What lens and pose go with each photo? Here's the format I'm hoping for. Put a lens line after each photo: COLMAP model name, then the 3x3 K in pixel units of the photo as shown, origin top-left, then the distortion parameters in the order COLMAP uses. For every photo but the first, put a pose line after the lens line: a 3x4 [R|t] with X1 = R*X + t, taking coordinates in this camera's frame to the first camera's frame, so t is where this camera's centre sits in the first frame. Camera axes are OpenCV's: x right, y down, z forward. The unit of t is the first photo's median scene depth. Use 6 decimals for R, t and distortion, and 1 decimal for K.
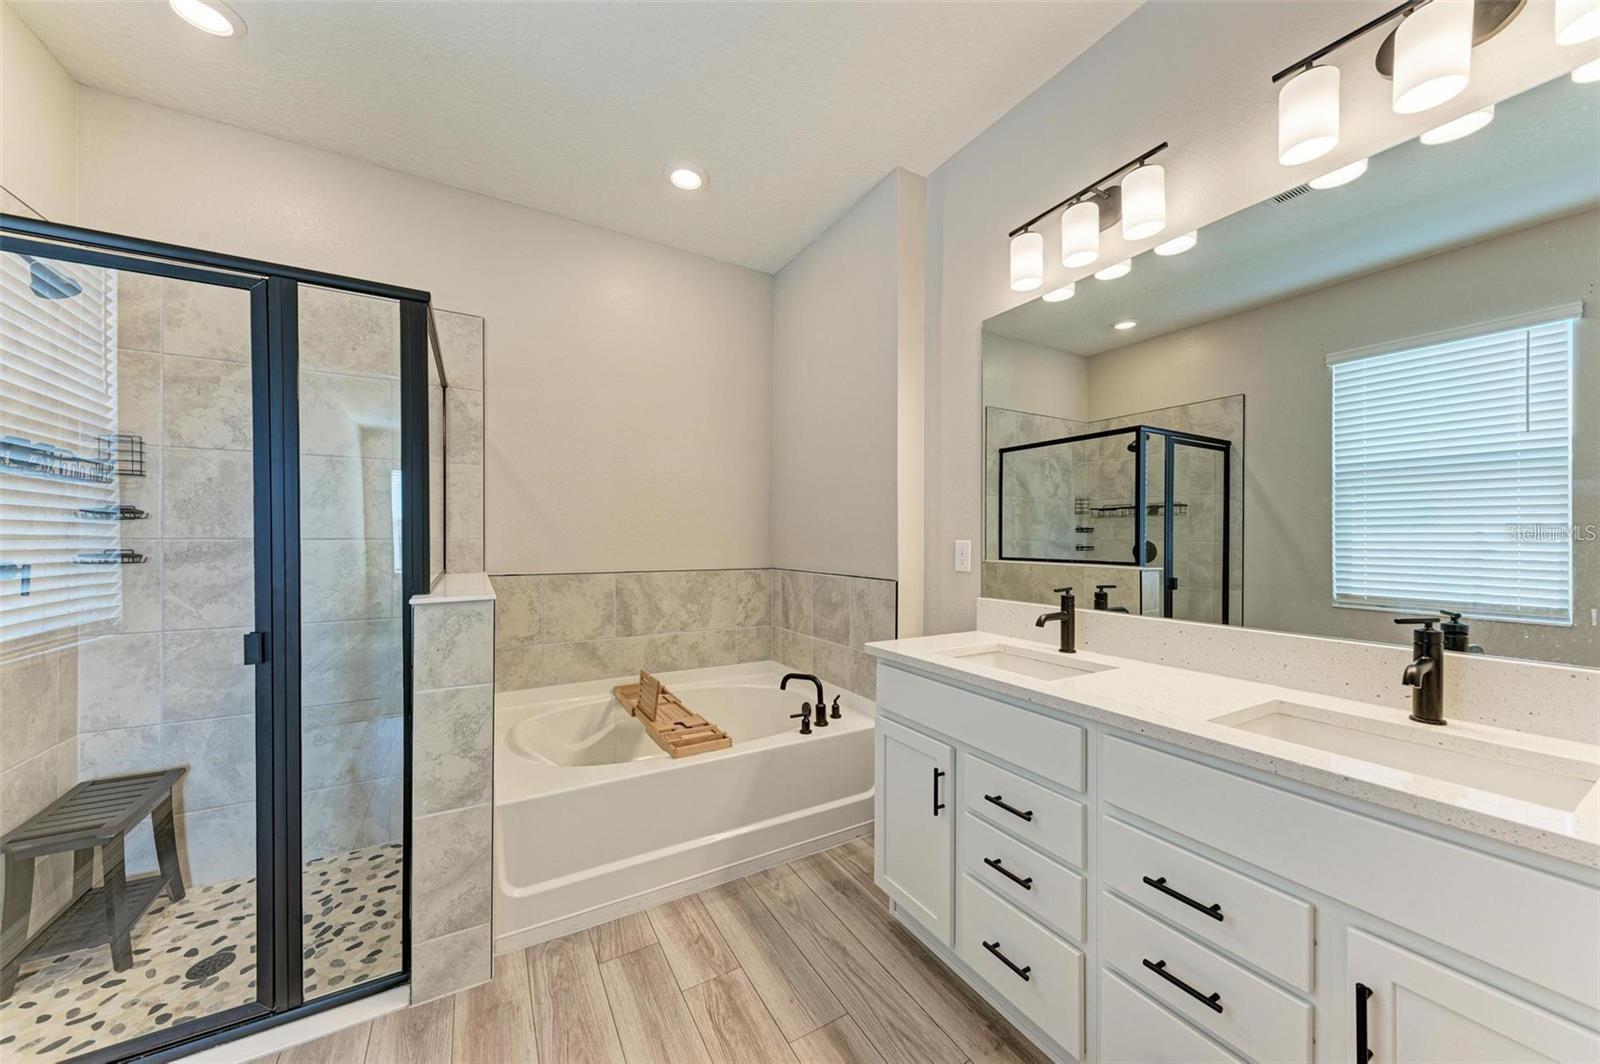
lens RADIAL K [[562.6, 0, 799.4], [0, 562.6, 537.9], [0, 0, 1]] dist [0.016499, -0.005788]
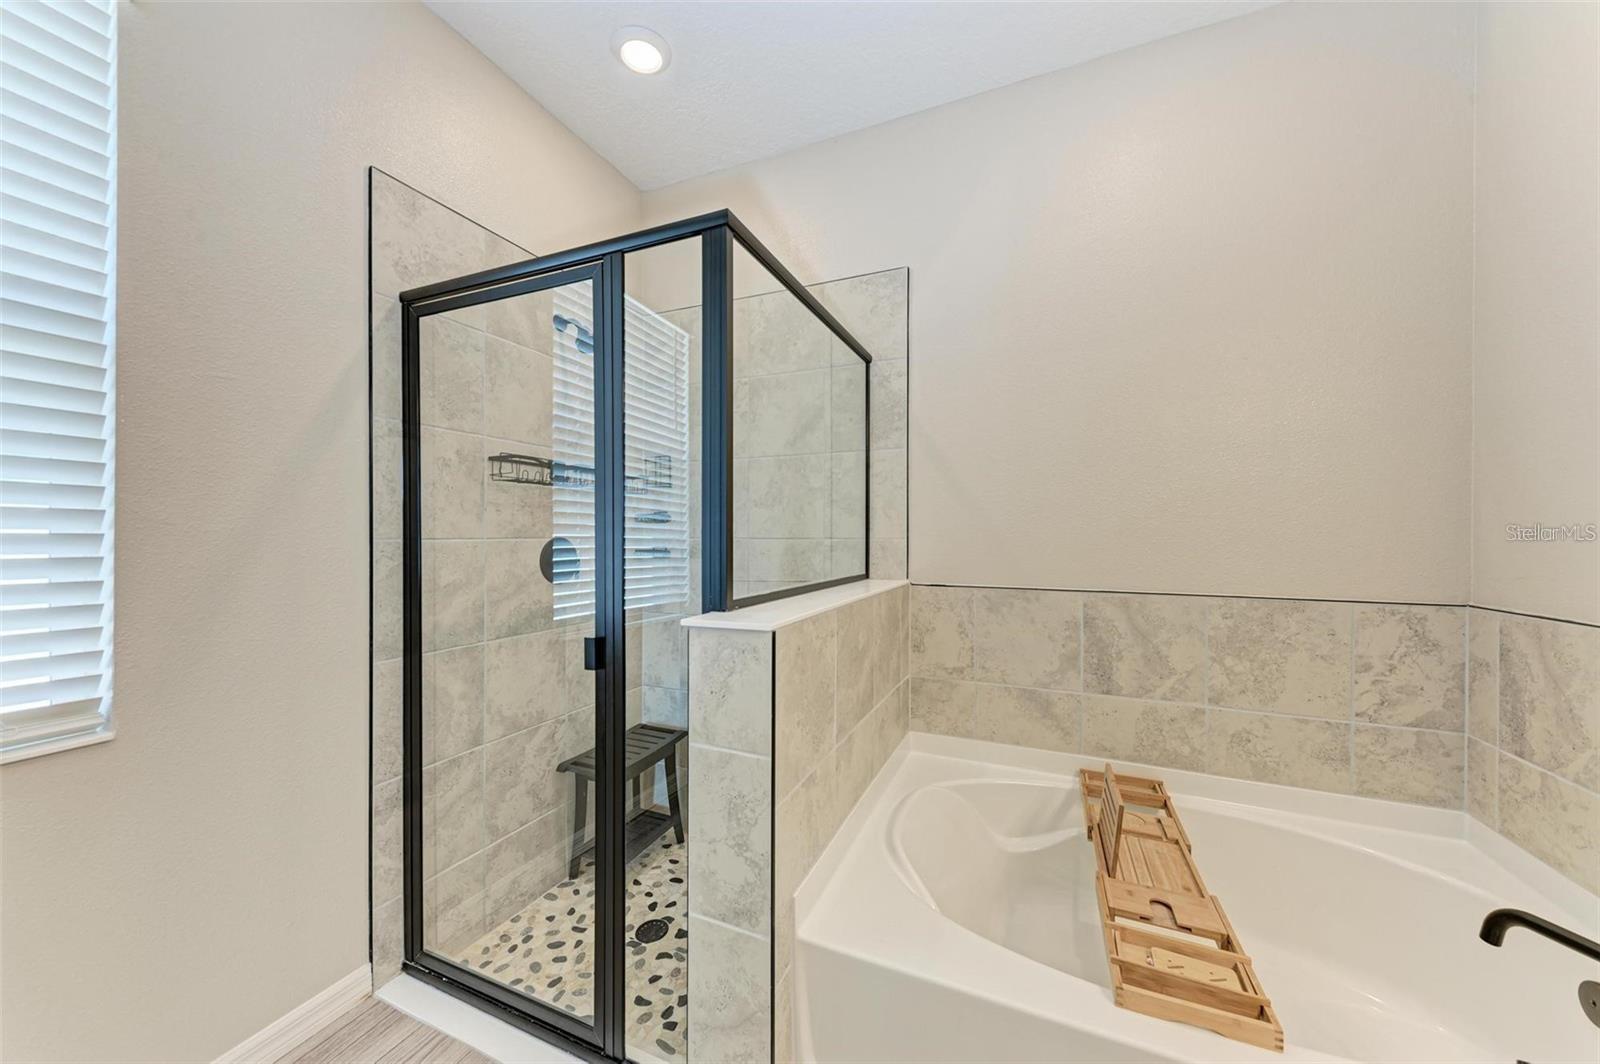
lens RADIAL K [[562.6, 0, 799.4], [0, 562.6, 537.9], [0, 0, 1]] dist [0.016499, -0.005788]
pose [[0.590930, 0.000960, -0.806722, 0.003213], [-0.001077, 0.999999, 0.000402, 0.000368], [0.806722, 0.000631, 0.590931, 0.365102]]
